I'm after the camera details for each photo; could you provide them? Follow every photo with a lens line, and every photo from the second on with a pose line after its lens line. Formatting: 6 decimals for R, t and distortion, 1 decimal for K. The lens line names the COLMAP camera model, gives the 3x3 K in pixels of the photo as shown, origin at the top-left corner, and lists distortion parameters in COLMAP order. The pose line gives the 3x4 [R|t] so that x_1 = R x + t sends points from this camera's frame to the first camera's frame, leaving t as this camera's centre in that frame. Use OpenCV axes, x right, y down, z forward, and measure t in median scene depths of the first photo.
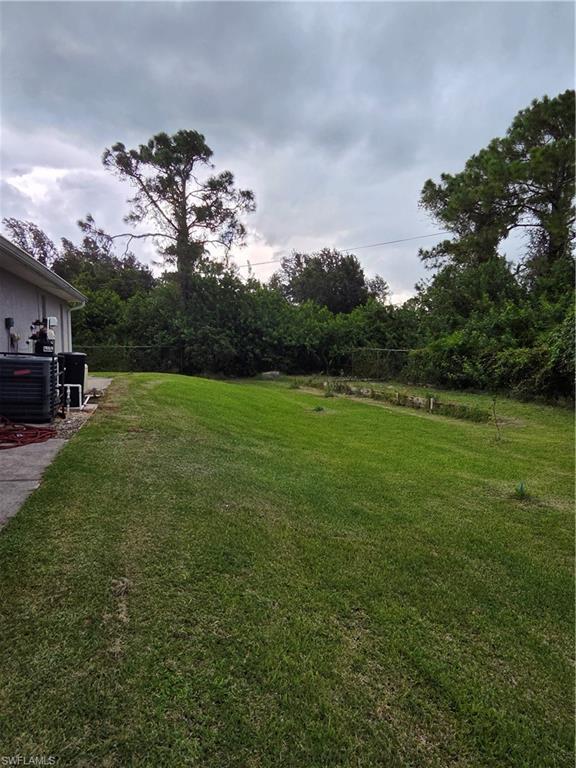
lens RADIAL K [[478.9, 0, 286.0], [0, 478.9, 387.6], [0, 0, 1]] dist [0.001279, 0.003302]
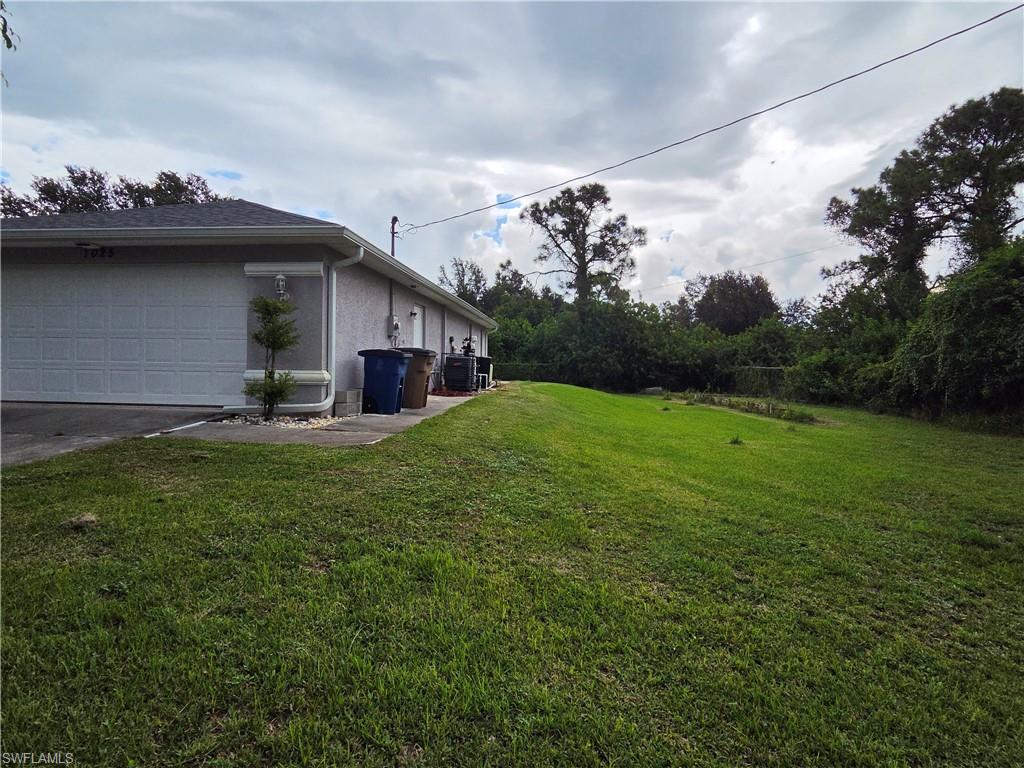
lens RADIAL K [[519.9, 0, 509.1], [0, 519.9, 377.9], [0, 0, 1]] dist [-0.000987, -0.000268]
pose [[0.923933, 0.016324, -0.382205, 0.111565], [-0.047240, 0.996311, -0.071644, 0.043274], [0.379626, 0.084250, 0.921296, -0.214062]]
